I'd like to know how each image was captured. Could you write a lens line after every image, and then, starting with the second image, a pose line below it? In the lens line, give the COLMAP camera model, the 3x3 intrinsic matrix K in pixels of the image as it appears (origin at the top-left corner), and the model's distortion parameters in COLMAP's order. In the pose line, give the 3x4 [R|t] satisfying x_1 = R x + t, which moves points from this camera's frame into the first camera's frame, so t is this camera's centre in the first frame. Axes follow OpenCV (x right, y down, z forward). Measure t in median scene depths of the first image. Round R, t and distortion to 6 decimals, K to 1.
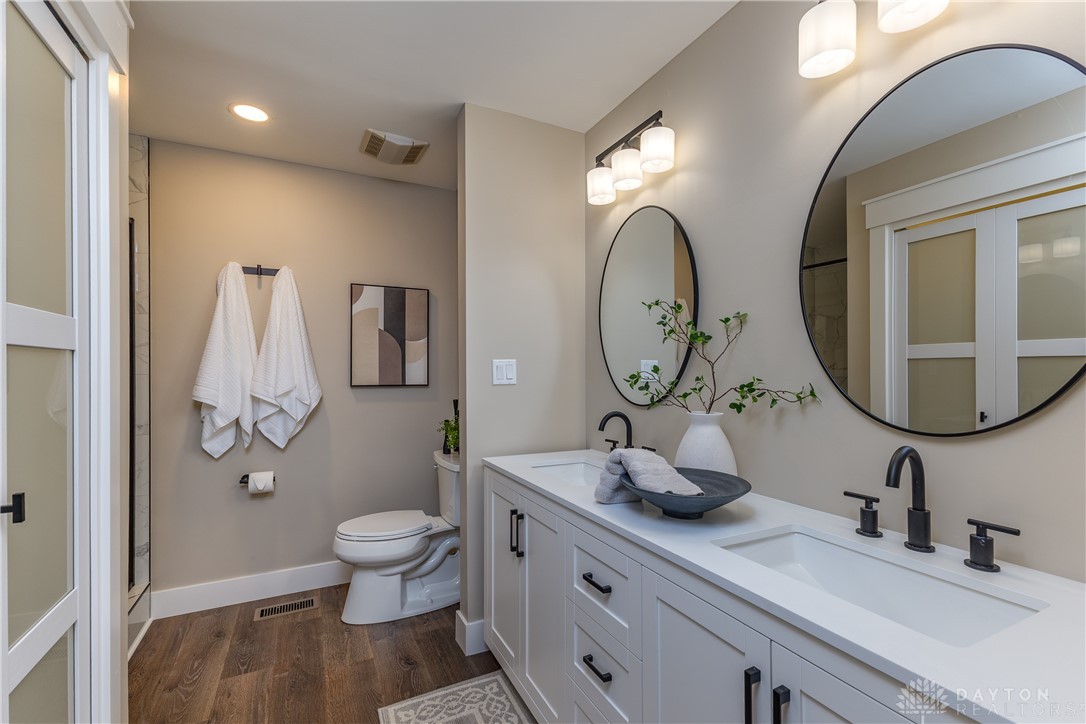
lens RADIAL K [[484.3, 0, 541.3], [0, 484.3, 367.6], [0, 0, 1]] dist [-0.000065, -0.000209]
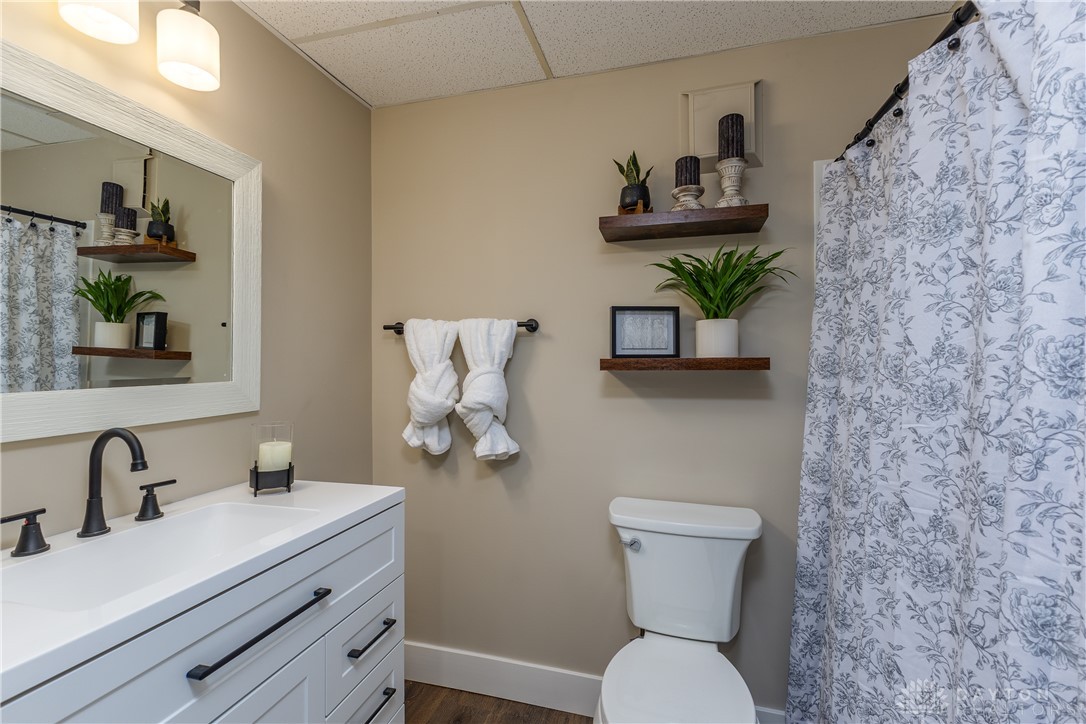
lens RADIAL K [[484.3, 0, 541.6], [0, 484.3, 360.8], [0, 0, 1]] dist [-0.000065, -0.000209]
pose [[-0.741713, -0.002572, 0.670712, -0.705579], [-0.008932, 0.999942, -0.006044, -0.021442], [-0.670658, -0.010474, -0.741693, 1.135755]]
